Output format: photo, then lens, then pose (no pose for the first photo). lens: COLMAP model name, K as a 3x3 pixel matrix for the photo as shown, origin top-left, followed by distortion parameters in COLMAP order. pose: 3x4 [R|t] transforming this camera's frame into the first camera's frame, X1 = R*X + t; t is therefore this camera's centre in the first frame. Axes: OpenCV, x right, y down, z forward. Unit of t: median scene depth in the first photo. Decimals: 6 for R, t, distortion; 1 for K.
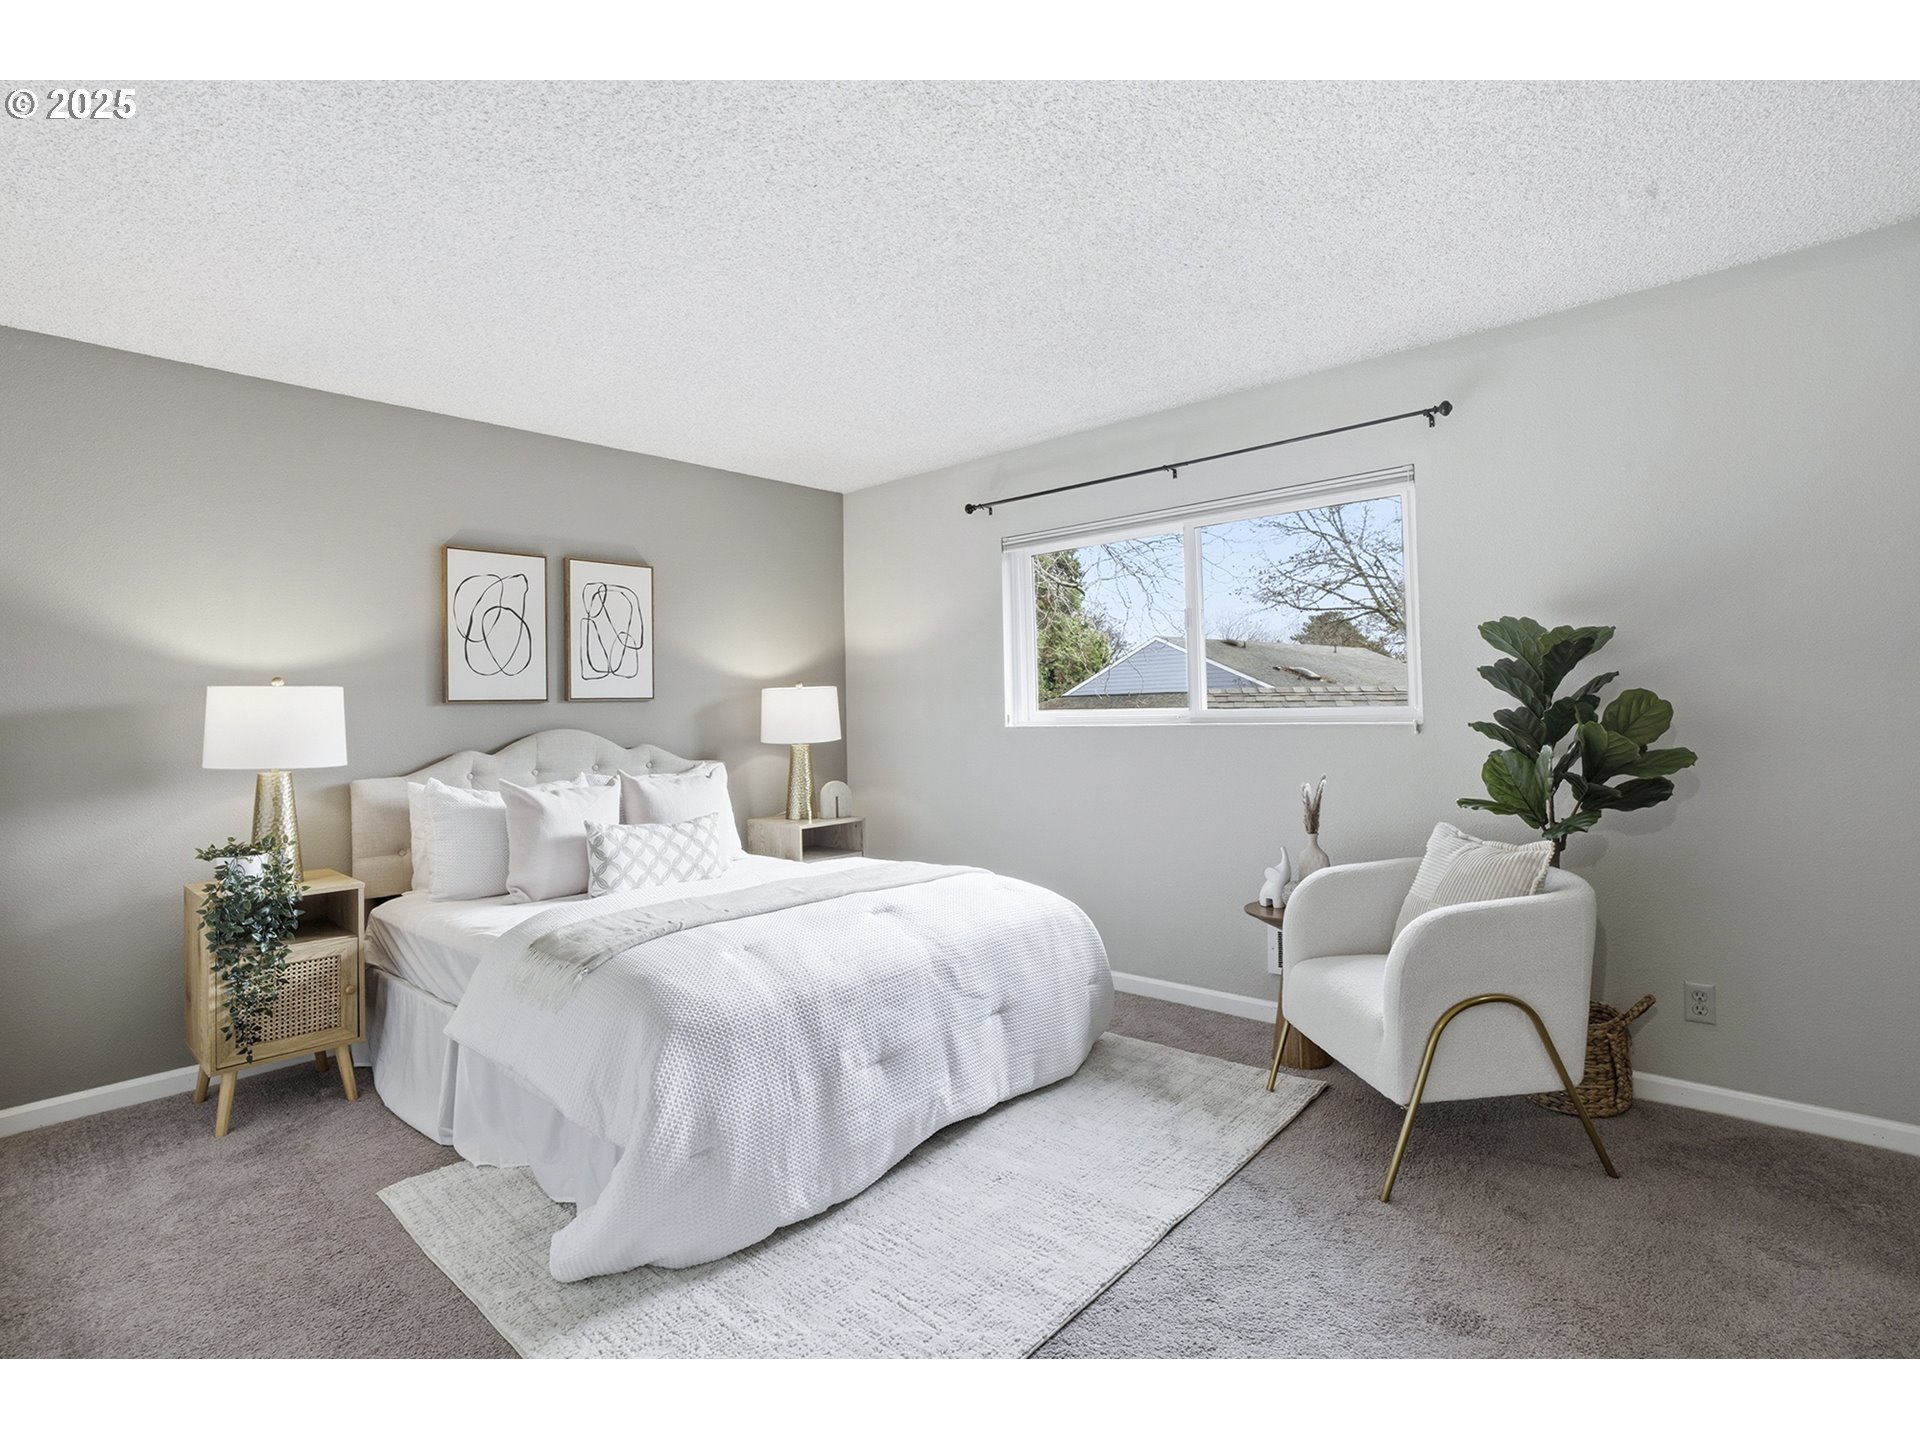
lens RADIAL K [[895.8, 0, 959.4], [0, 895.8, 712.0], [0, 0, 1]] dist [-0.068303, 0.024358]
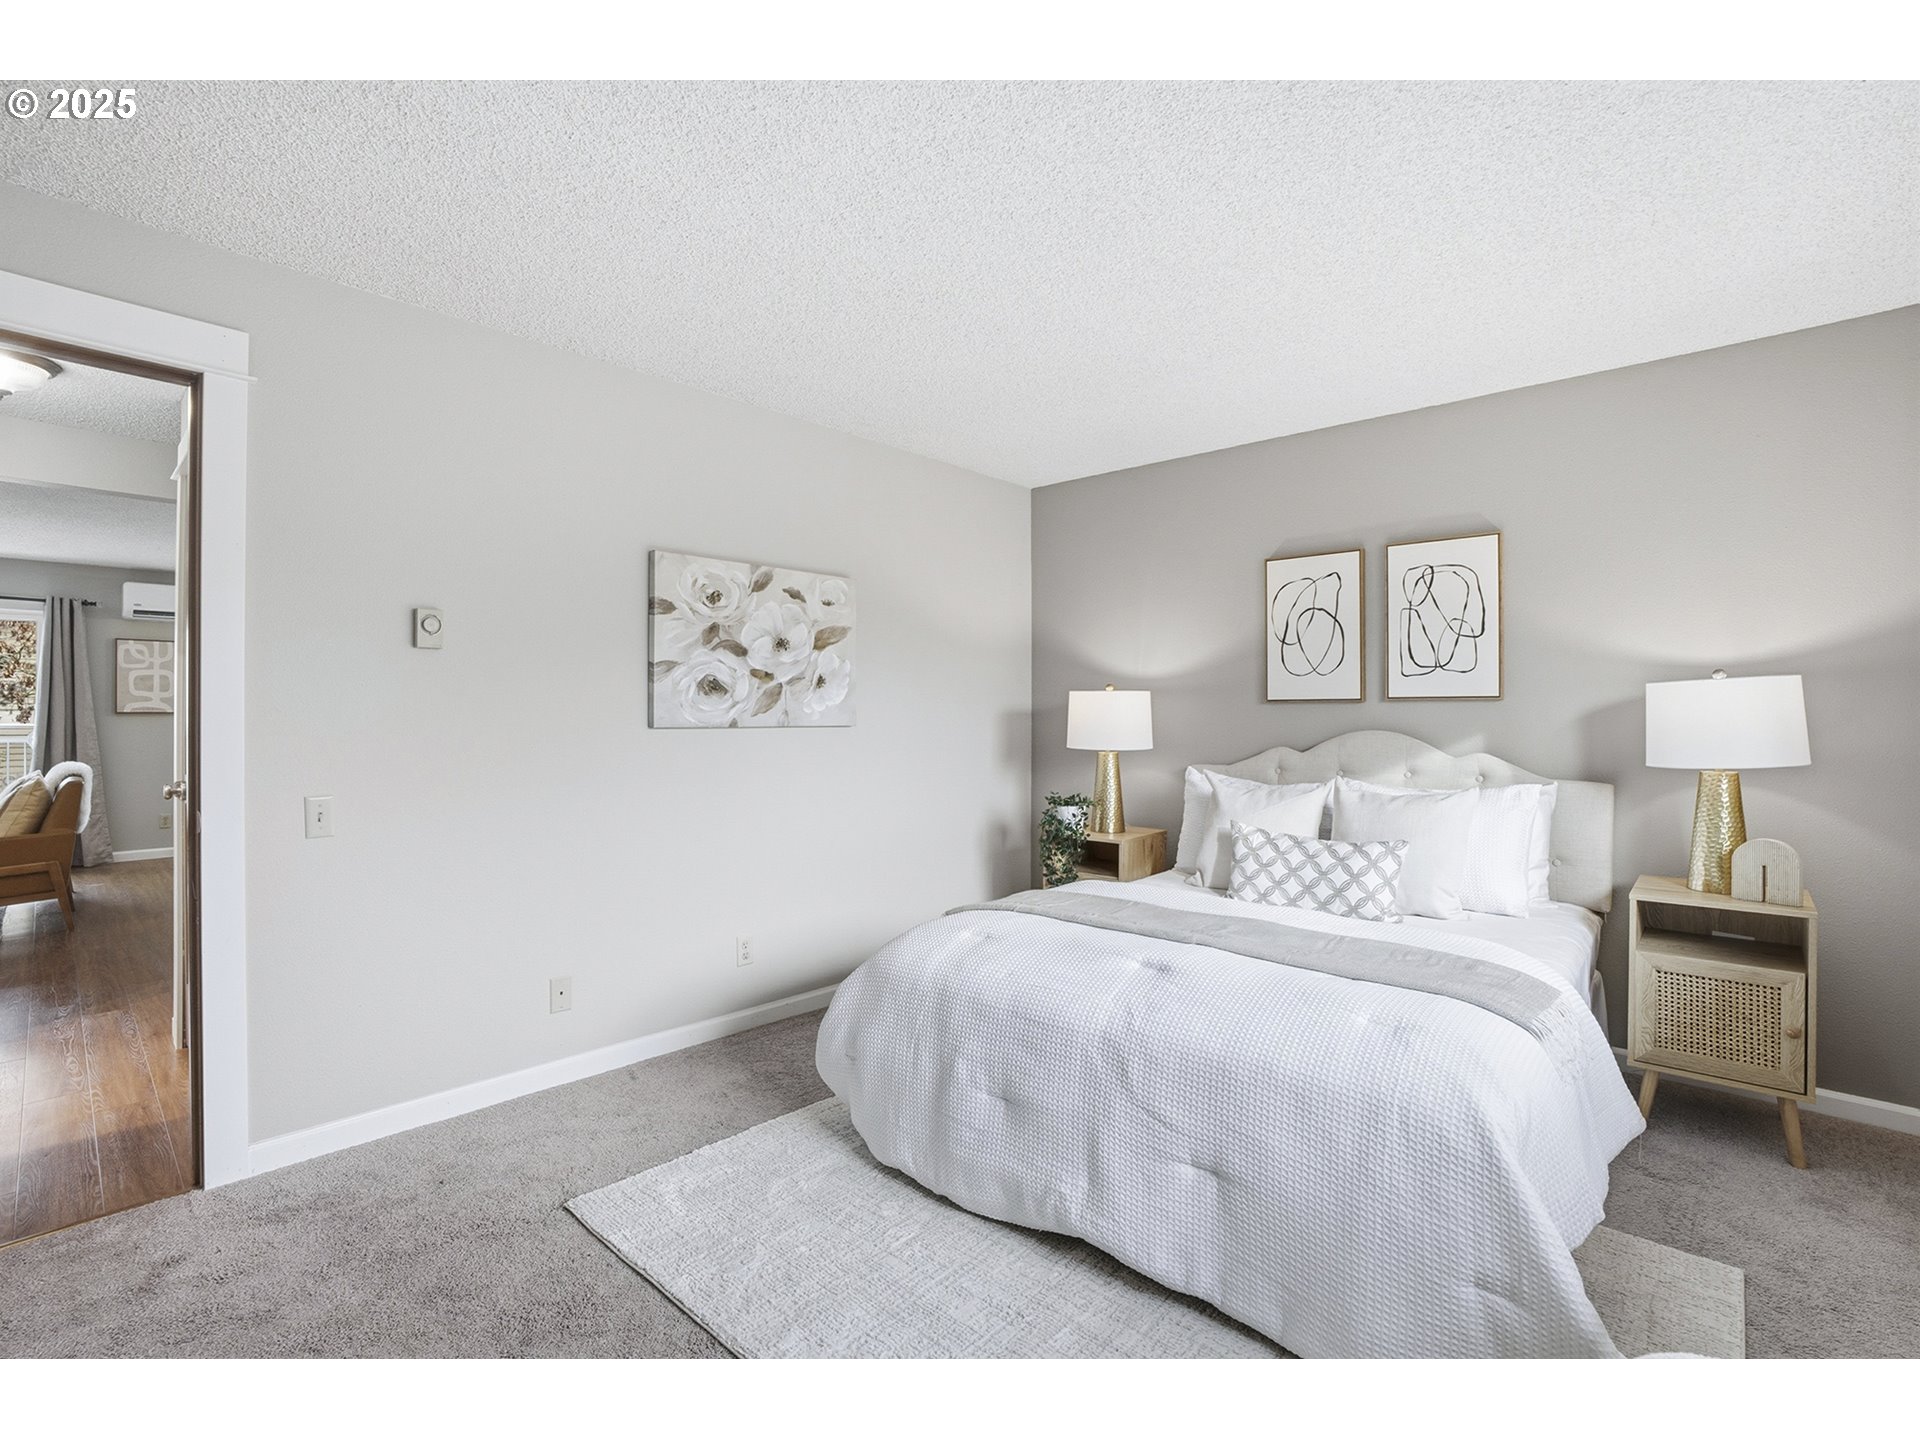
lens RADIAL K [[897.3, 0, 971.0], [0, 897.3, 720.5], [0, 0, 1]] dist [-0.072944, 0.027857]
pose [[0.004485, 0.025745, -0.999658, 0.560789], [-0.004844, 0.999657, 0.025723, -0.015139], [0.999978, 0.004727, 0.004608, 0.655551]]
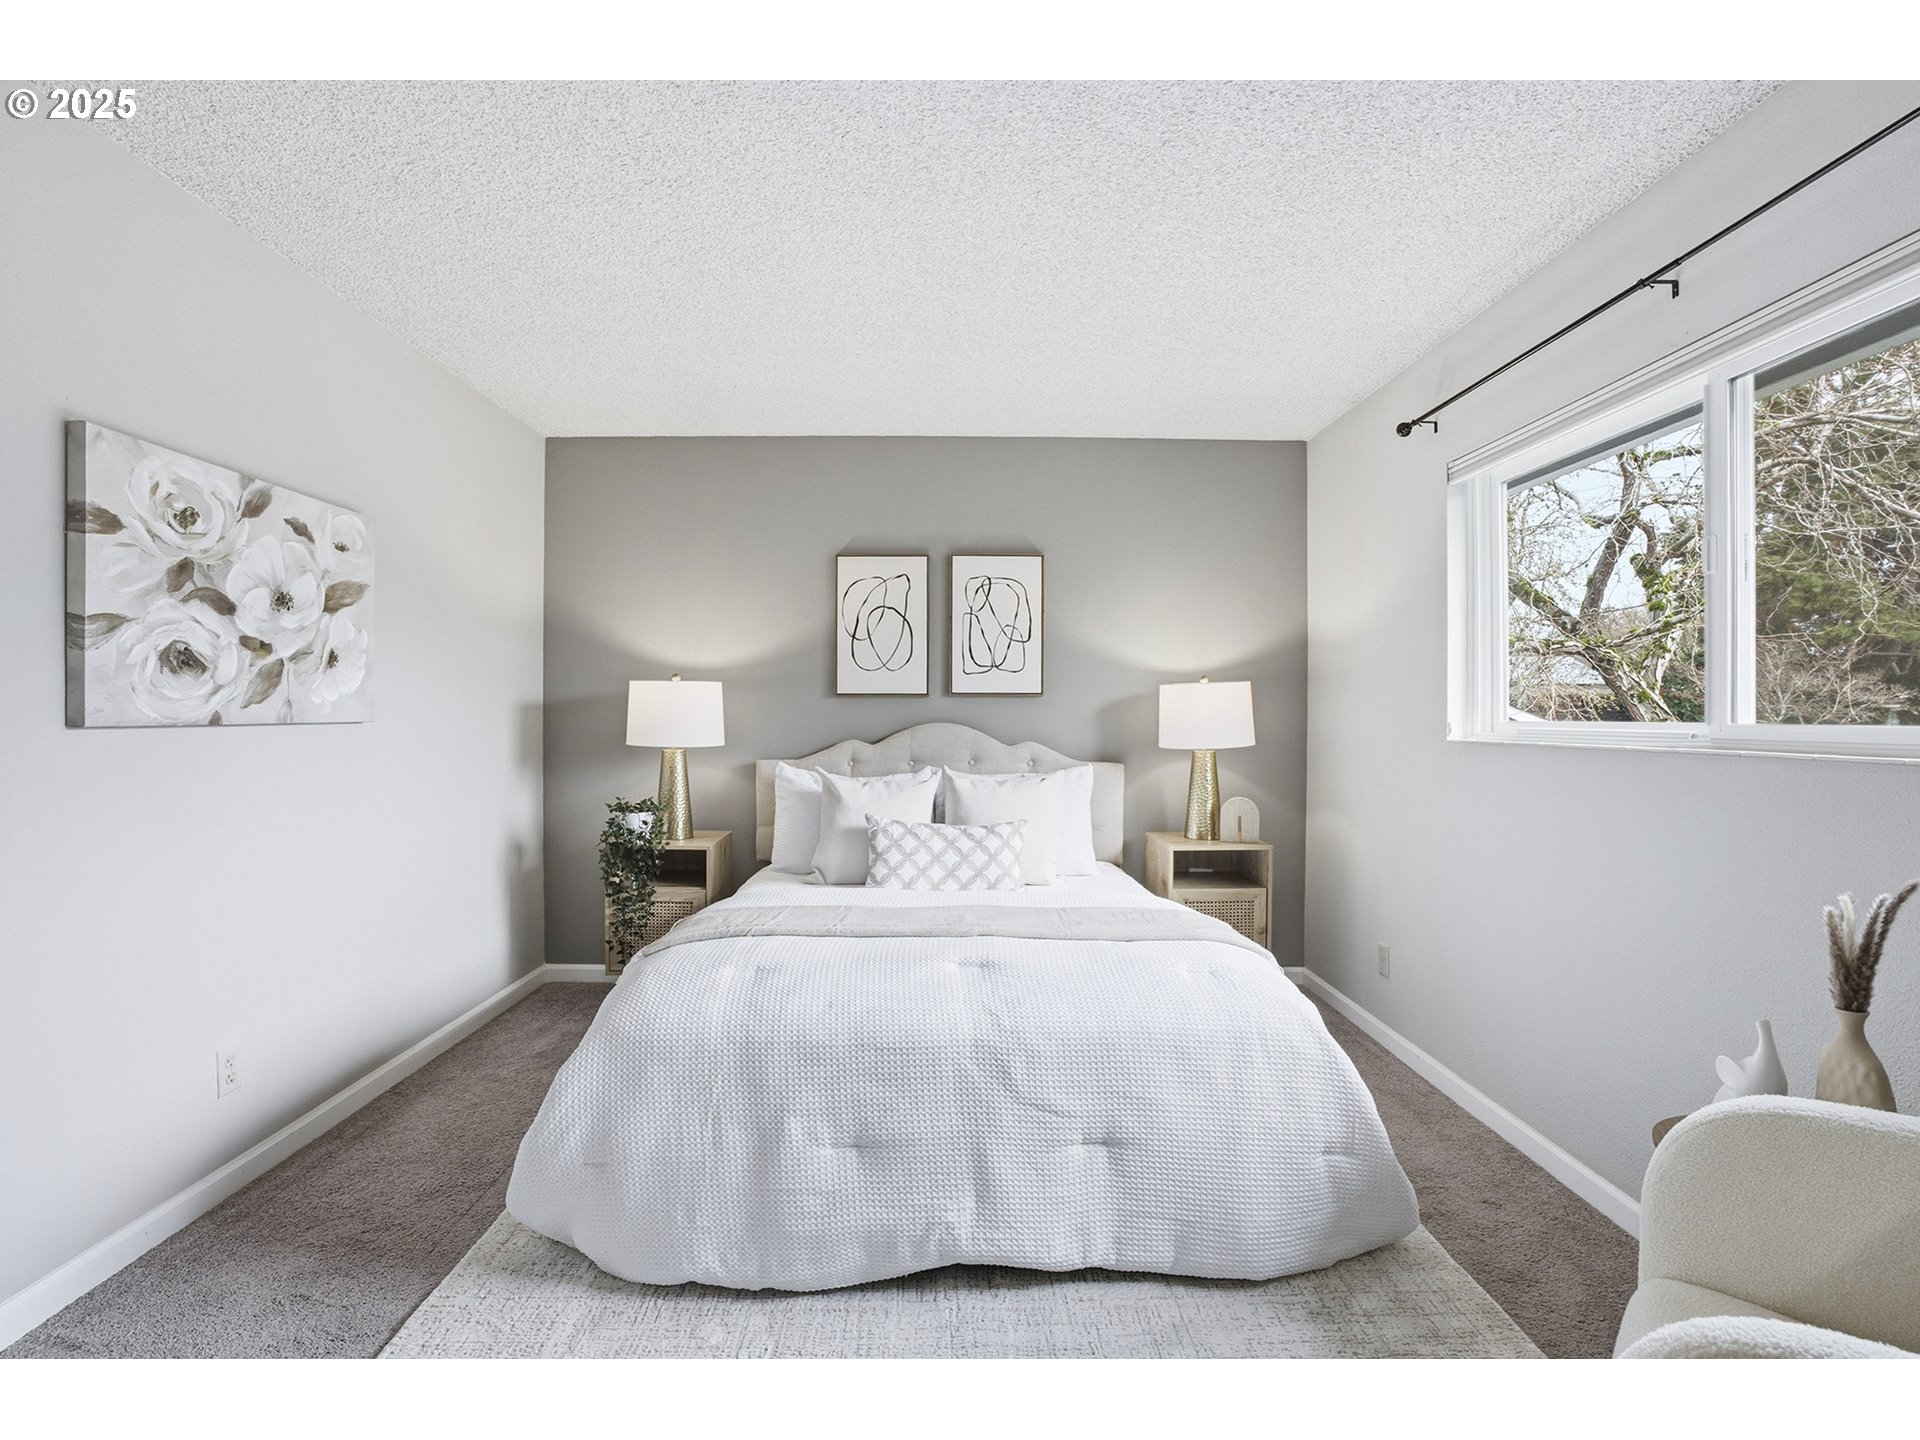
lens RADIAL K [[897.3, 0, 971.0], [0, 897.3, 720.5], [0, 0, 1]] dist [-0.072944, 0.027857]
pose [[0.689103, 0.030030, -0.724041, 0.376951], [-0.019889, 0.999548, 0.022527, -0.008468], [0.724391, -0.001123, 0.689389, 0.357642]]
